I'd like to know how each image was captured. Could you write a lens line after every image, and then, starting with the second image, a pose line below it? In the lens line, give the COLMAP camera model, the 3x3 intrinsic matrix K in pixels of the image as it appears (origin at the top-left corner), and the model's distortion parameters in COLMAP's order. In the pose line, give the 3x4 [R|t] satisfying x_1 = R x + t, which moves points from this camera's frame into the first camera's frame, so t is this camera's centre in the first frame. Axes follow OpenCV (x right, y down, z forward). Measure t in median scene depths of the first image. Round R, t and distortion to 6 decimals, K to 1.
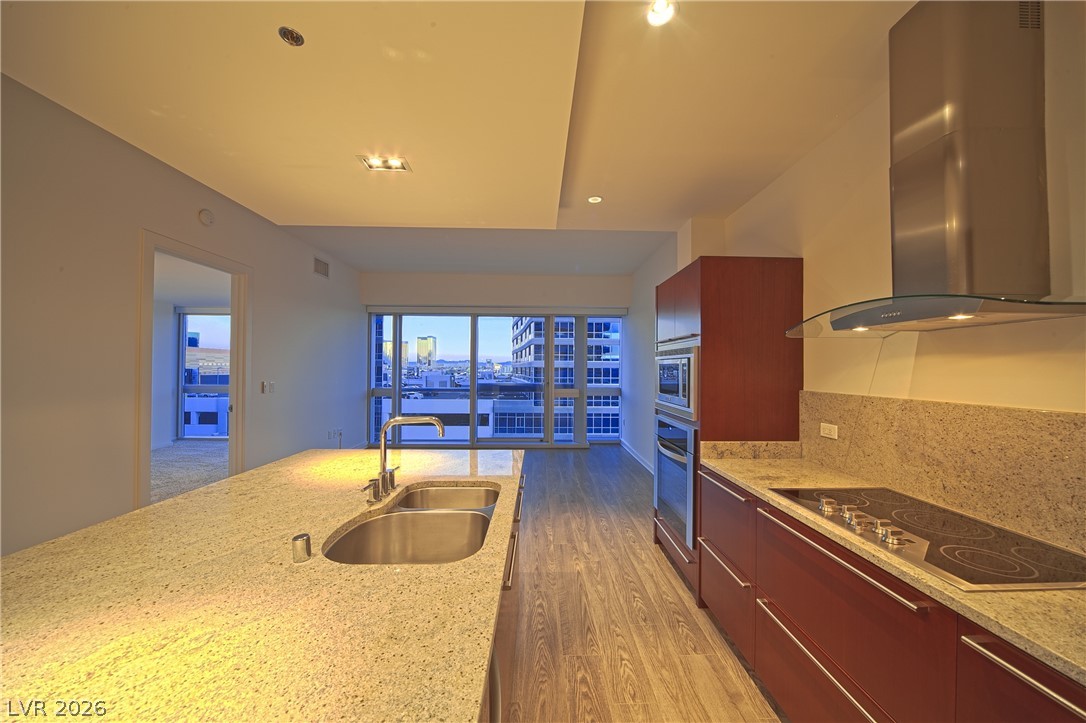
lens RADIAL K [[377.0, 0, 549.3], [0, 377.0, 363.8], [0, 0, 1]] dist [-0.017085, 0.000626]
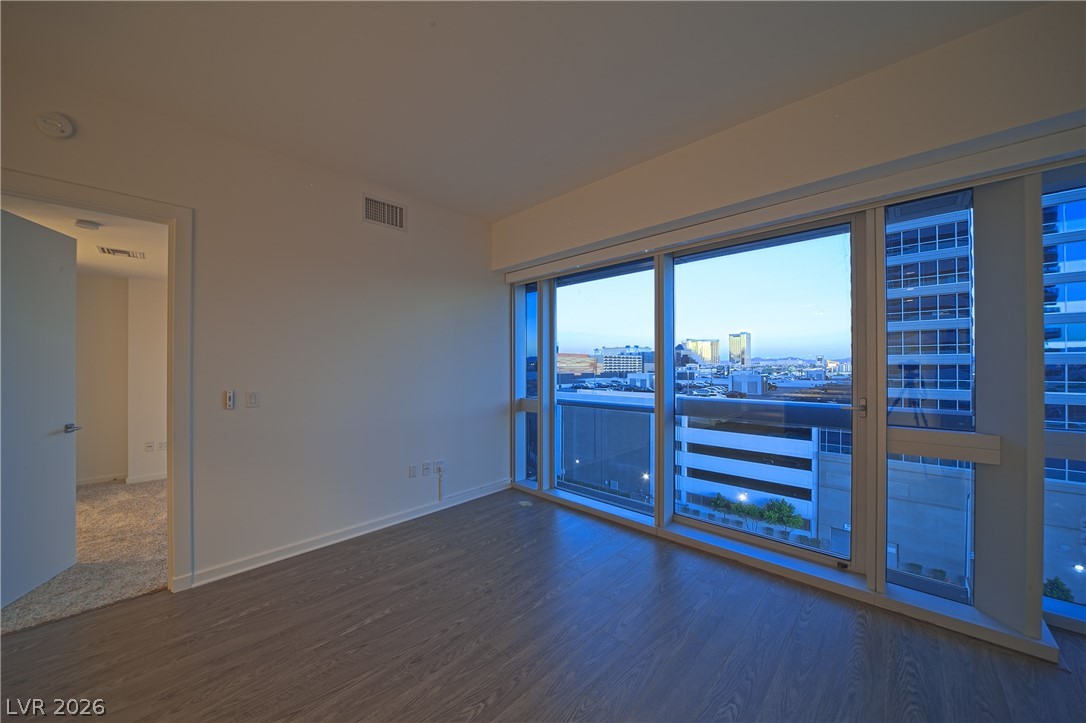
lens RADIAL K [[377.0, 0, 548.2], [0, 377.0, 366.1], [0, 0, 1]] dist [-0.017085, 0.000626]
pose [[0.704878, -0.009155, -0.709270, 0.034750], [0.014934, 0.999887, 0.001935, 0.008114], [0.709172, -0.011956, 0.704934, 0.538673]]
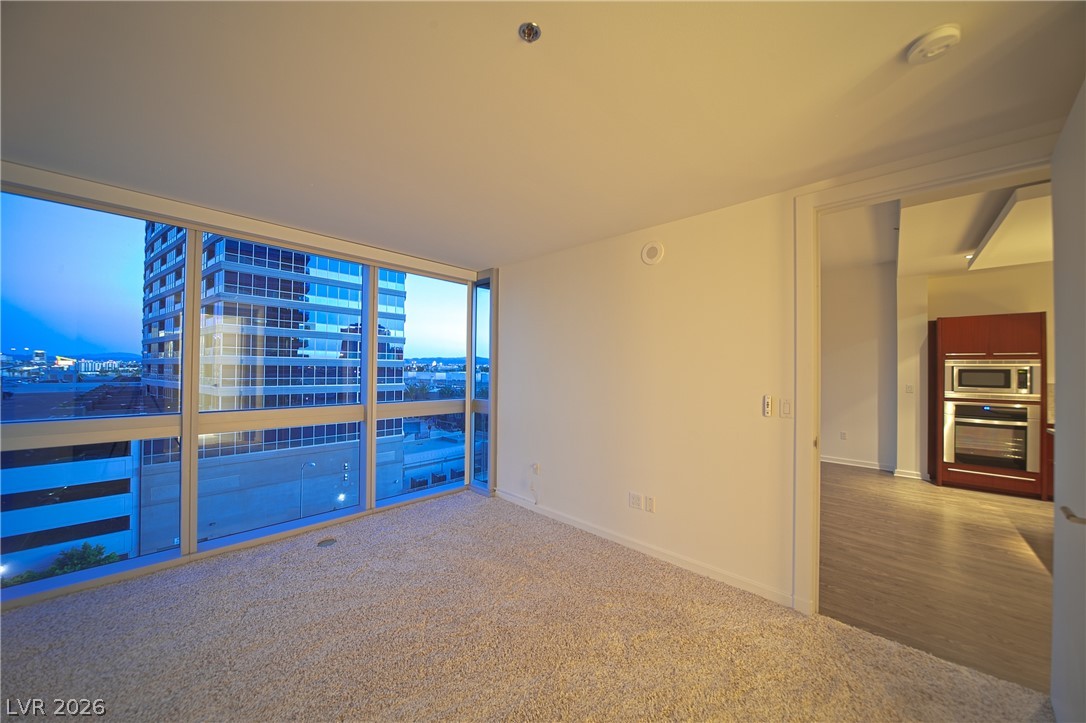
lens RADIAL K [[377.0, 0, 543.4], [0, 377.0, 363.2], [0, 0, 1]] dist [-0.017085, 0.000626]
pose [[0.704900, 0.012961, 0.709189, -0.830455], [-0.014487, 0.999888, -0.003874, 0.003319], [-0.709159, -0.007543, 0.705008, 0.473066]]
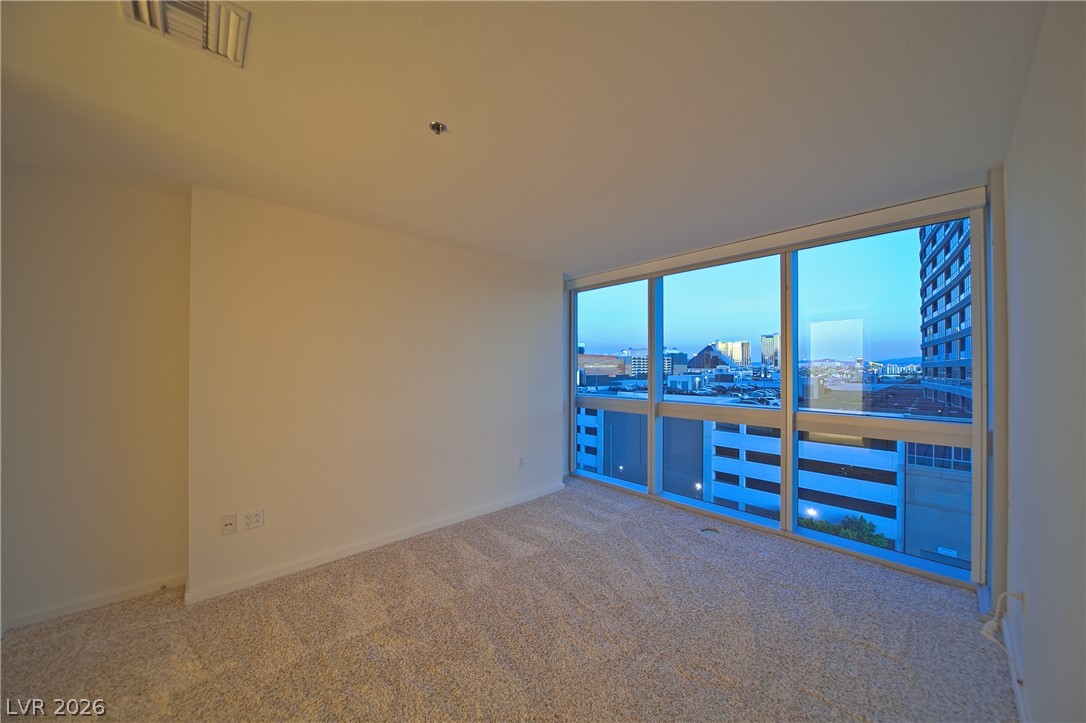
lens RADIAL K [[377.0, 0, 547.3], [0, 377.0, 367.0], [0, 0, 1]] dist [-0.017085, 0.000626]
pose [[0.656378, -0.008146, -0.754388, -0.486699], [0.012361, 0.999924, -0.000042, 0.005561], [0.754331, -0.009297, 0.656428, 0.495866]]
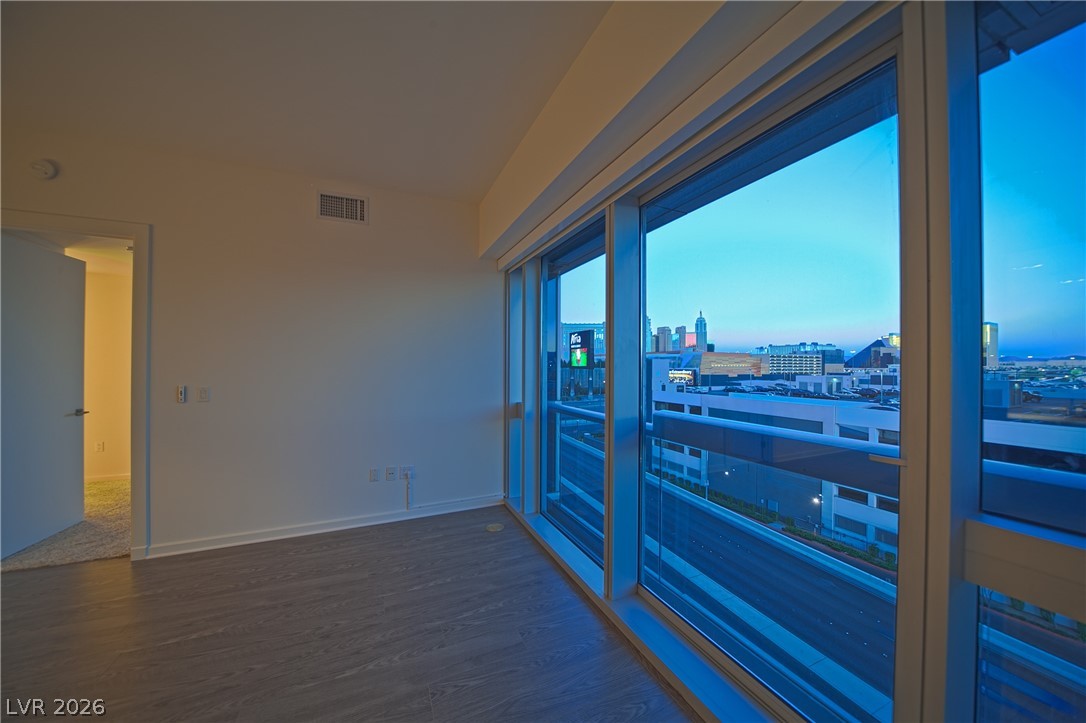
lens RADIAL K [[377.0, 0, 548.0], [0, 377.0, 365.2], [0, 0, 1]] dist [-0.017085, 0.000626]
pose [[0.381081, -0.008219, -0.924505, 0.076487], [0.009483, 0.999943, -0.004980, 0.011807], [0.924493, -0.006869, 0.381138, 0.784259]]
